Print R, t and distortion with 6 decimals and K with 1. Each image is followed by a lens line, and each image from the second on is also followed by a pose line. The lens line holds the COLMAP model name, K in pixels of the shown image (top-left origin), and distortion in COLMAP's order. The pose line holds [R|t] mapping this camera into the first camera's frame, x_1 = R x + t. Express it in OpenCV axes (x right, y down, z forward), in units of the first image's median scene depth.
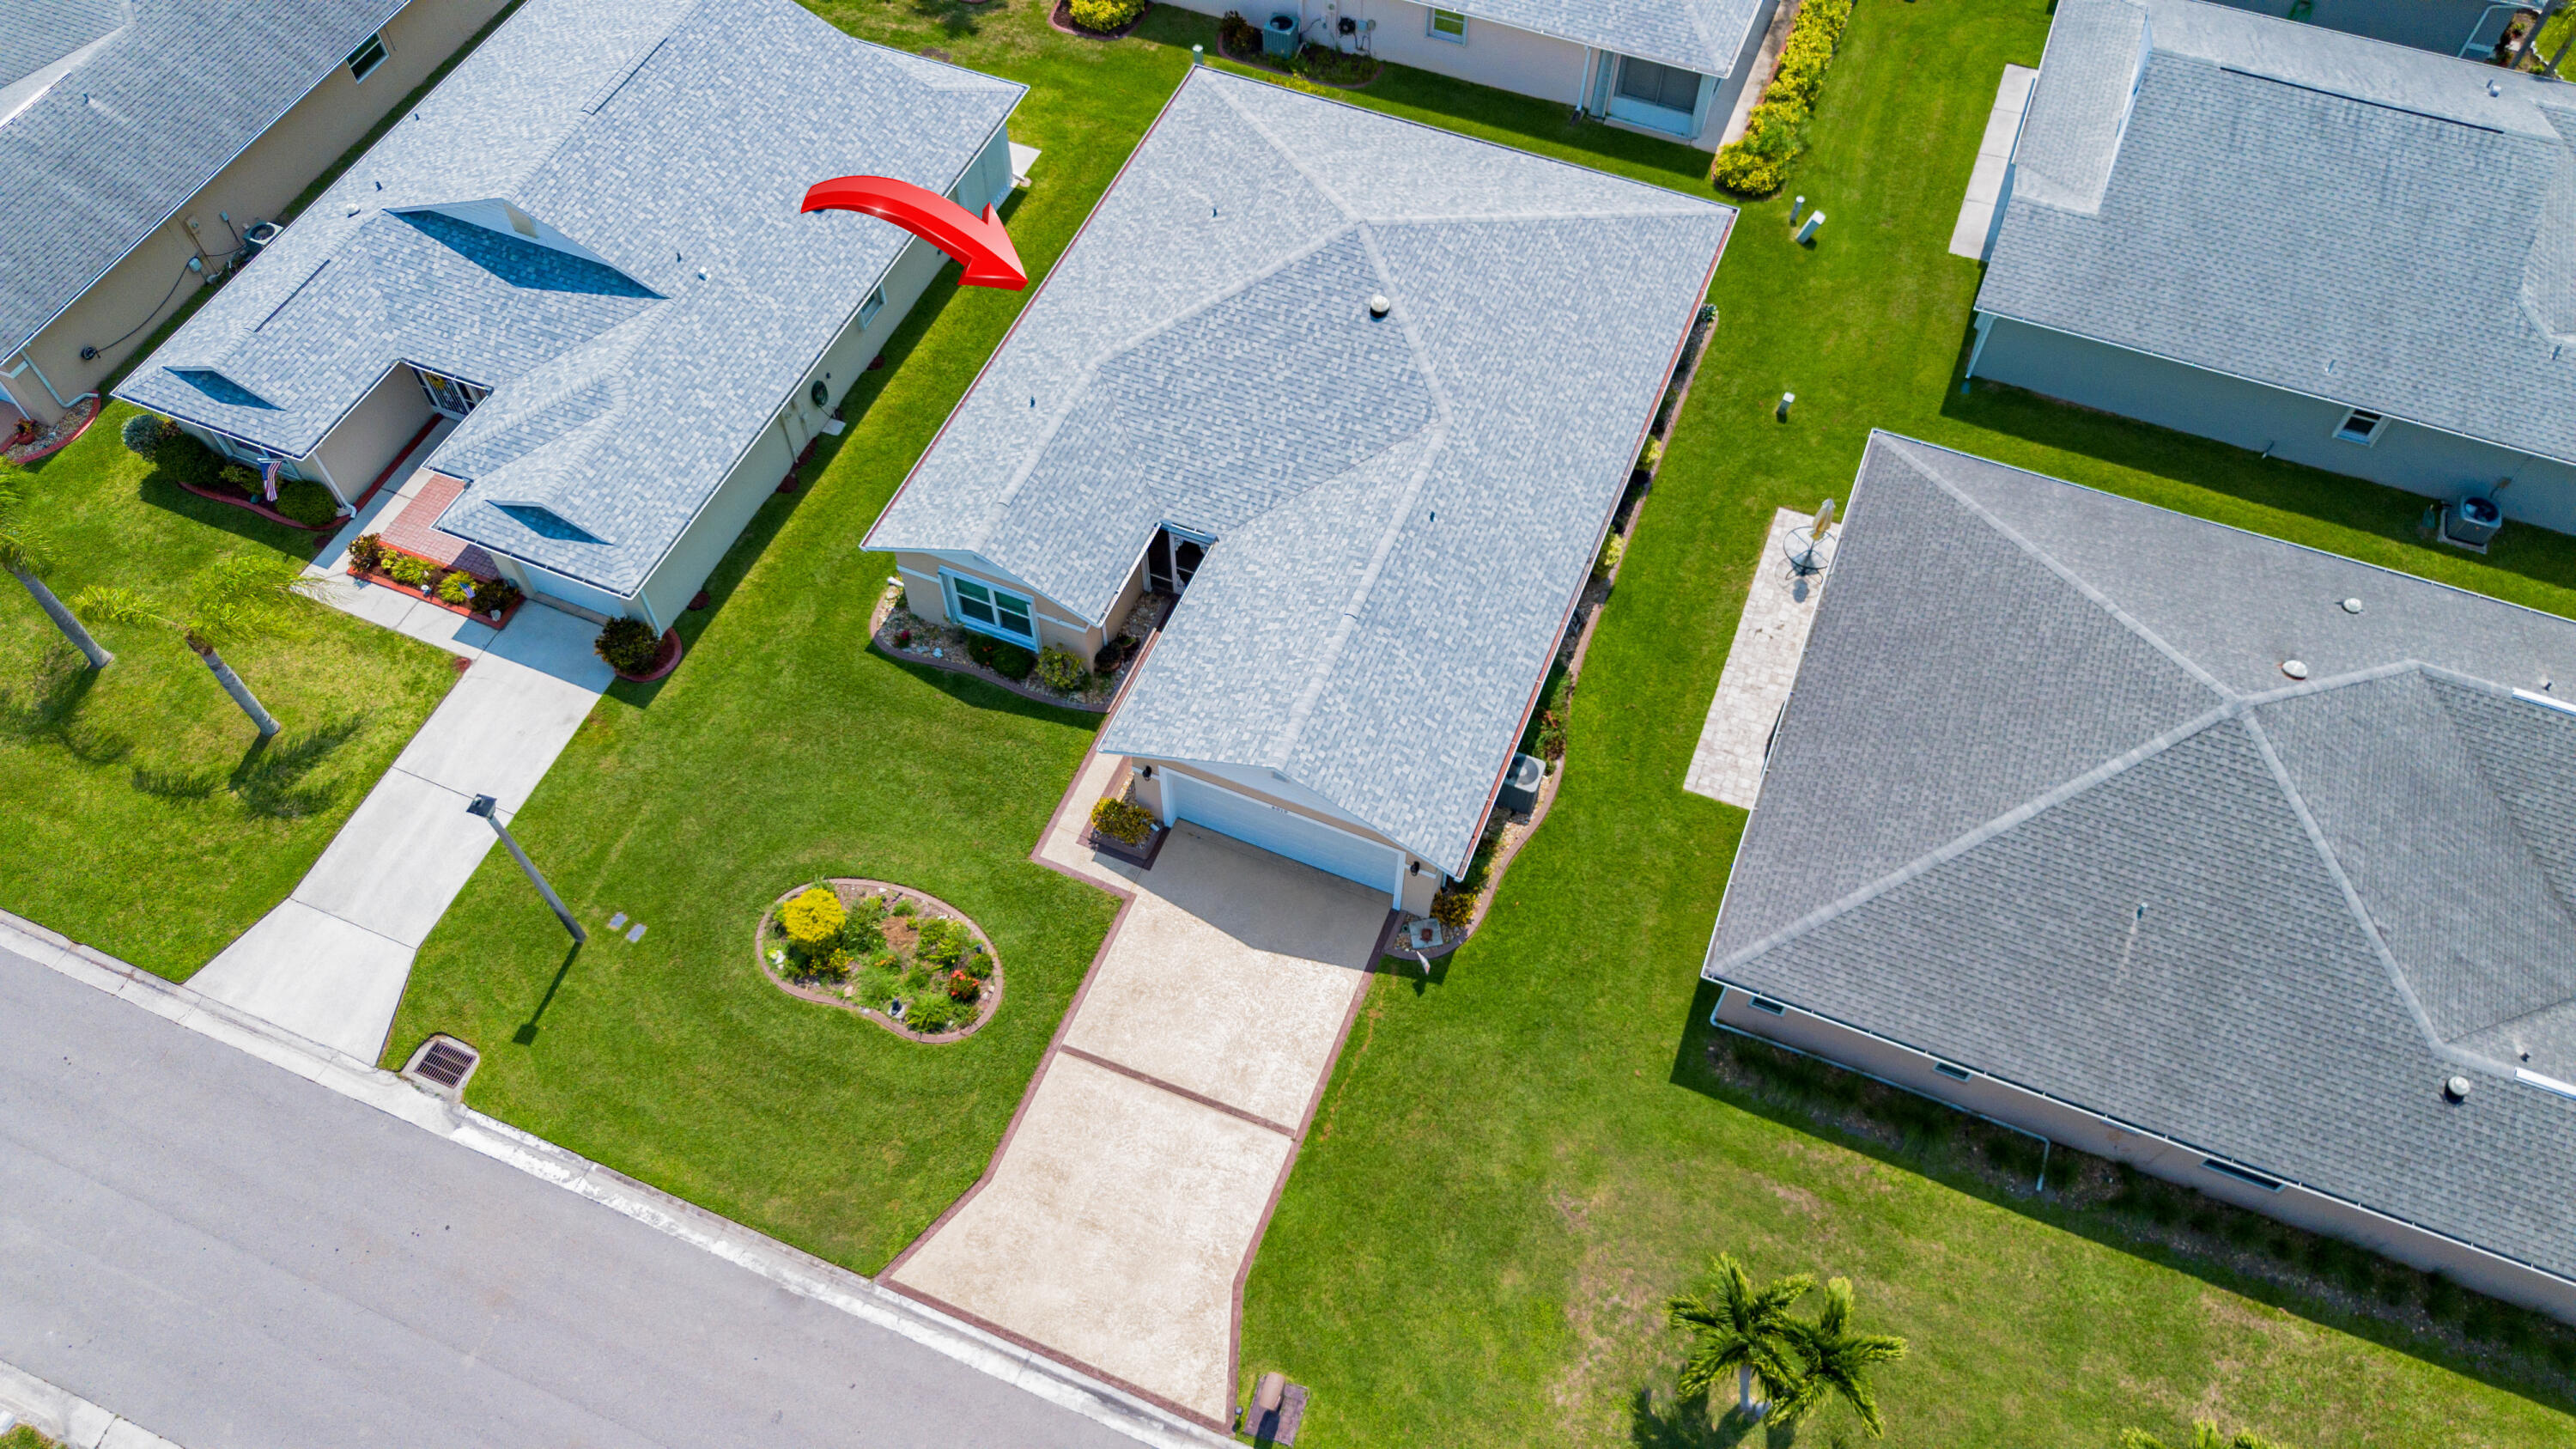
lens RADIAL K [[1847.4, 0, 1280.4], [0, 1847.4, 720.2], [0, 0, 1]] dist [0.056753, -0.052661]
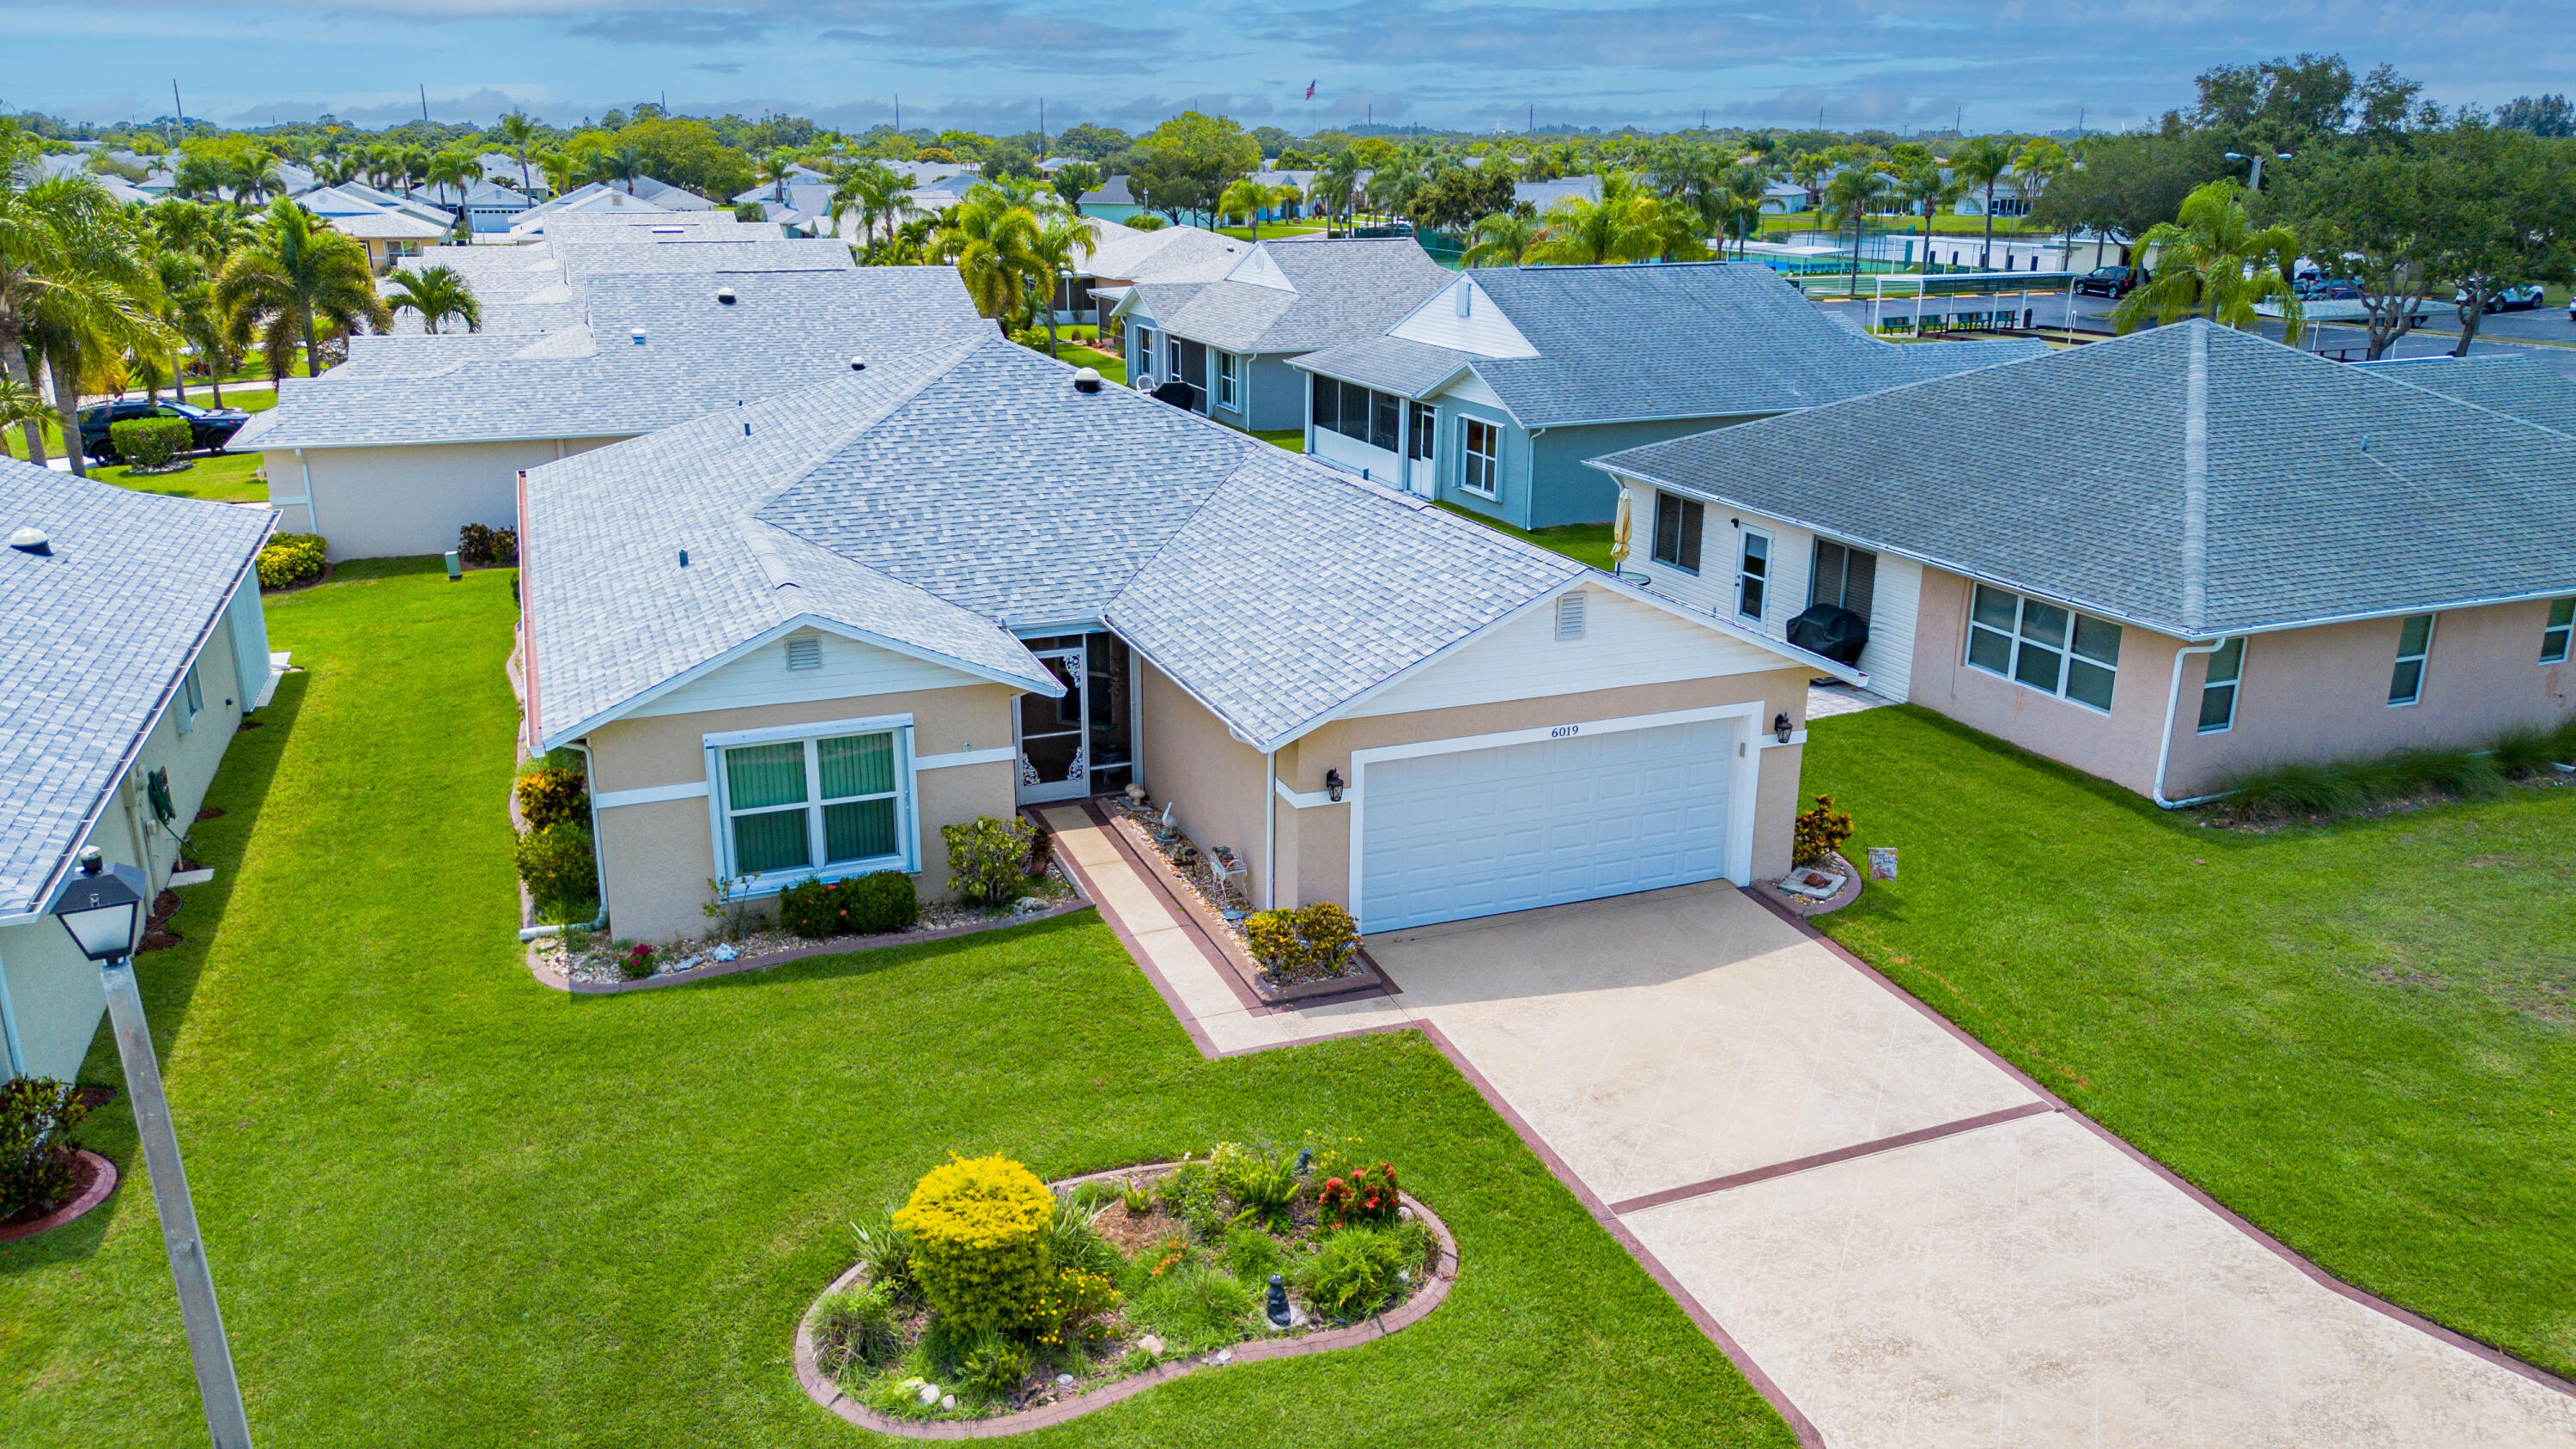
lens RADIAL K [[1839.0, 0, 1280.9], [0, 1839.0, 725.7], [0, 0, 1]] dist [0.060959, -0.064476]
pose [[0.717126, -0.207208, 0.665429, -0.402425], [0.572316, 0.719947, -0.392595, 0.200577], [-0.397725, 0.662376, 0.634880, 0.610400]]
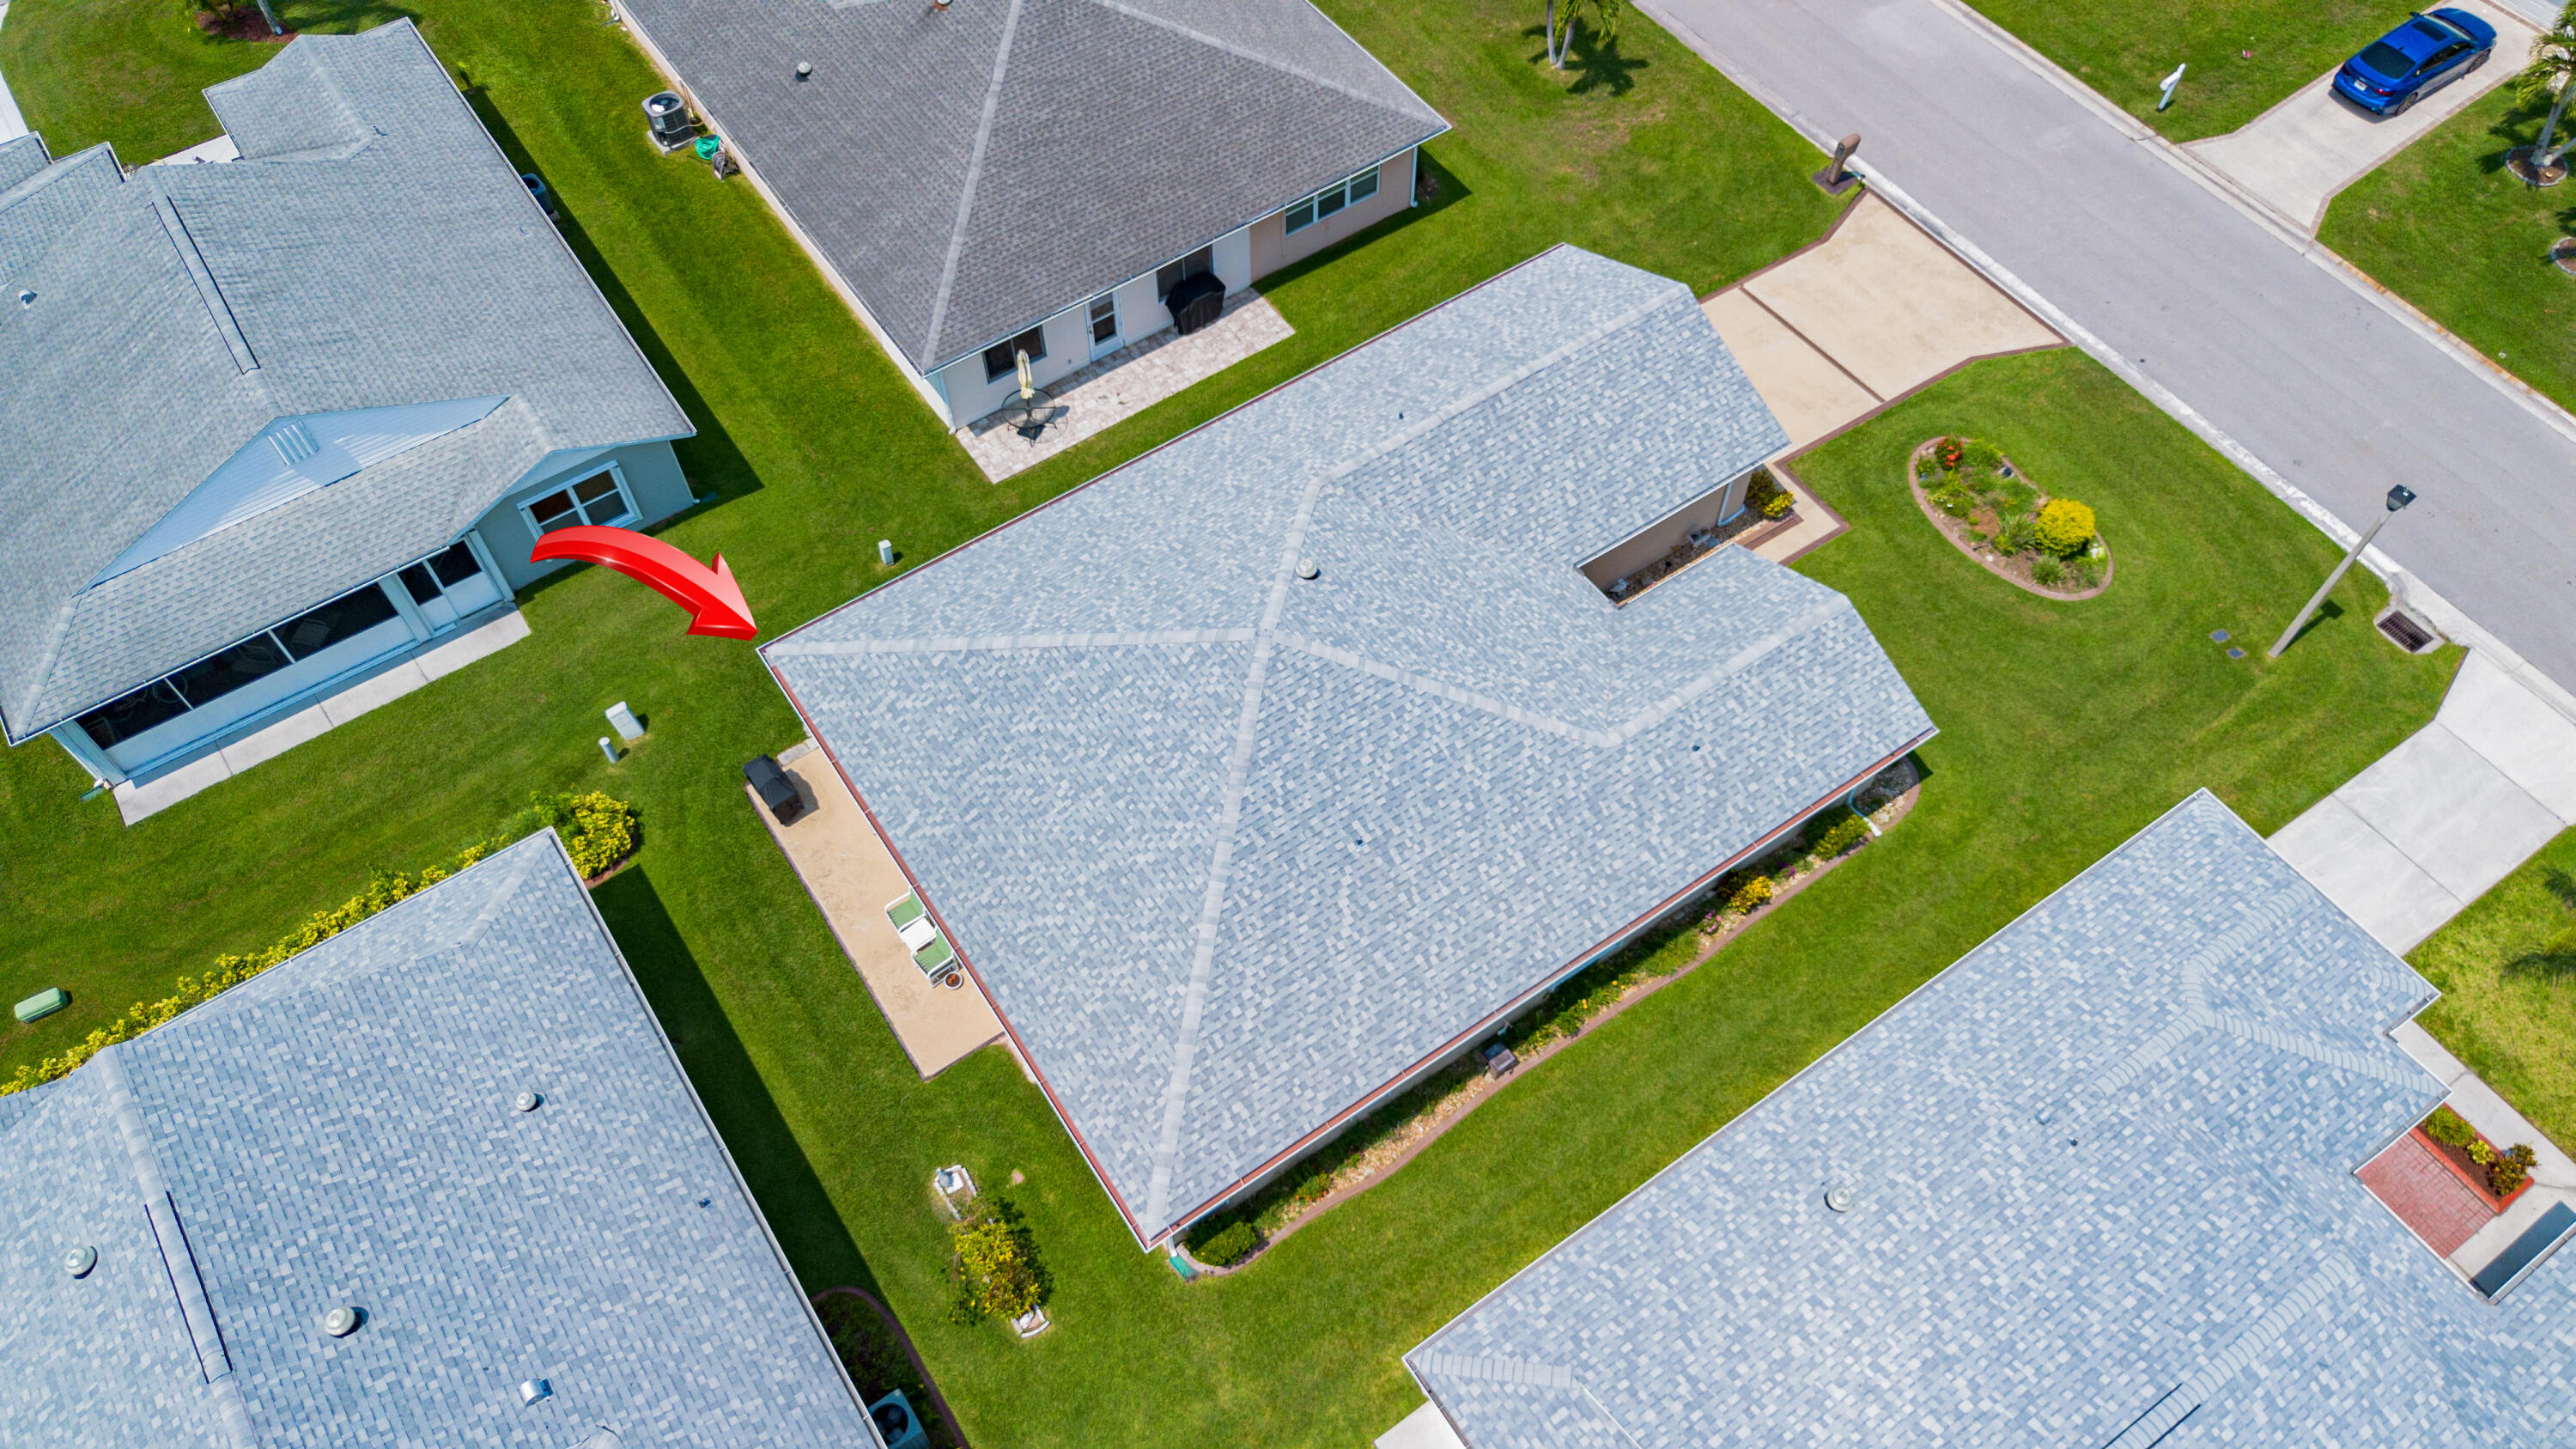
lens RADIAL K [[1838.0, 0, 1279.3], [0, 1838.0, 725.5], [0, 0, 1]] dist [0.057342, -0.050297]
pose [[-0.835531, -0.449597, 0.315834, -0.240540], [0.459477, -0.256548, 0.850332, -0.984527], [-0.301280, 0.855596, 0.420933, 0.714900]]
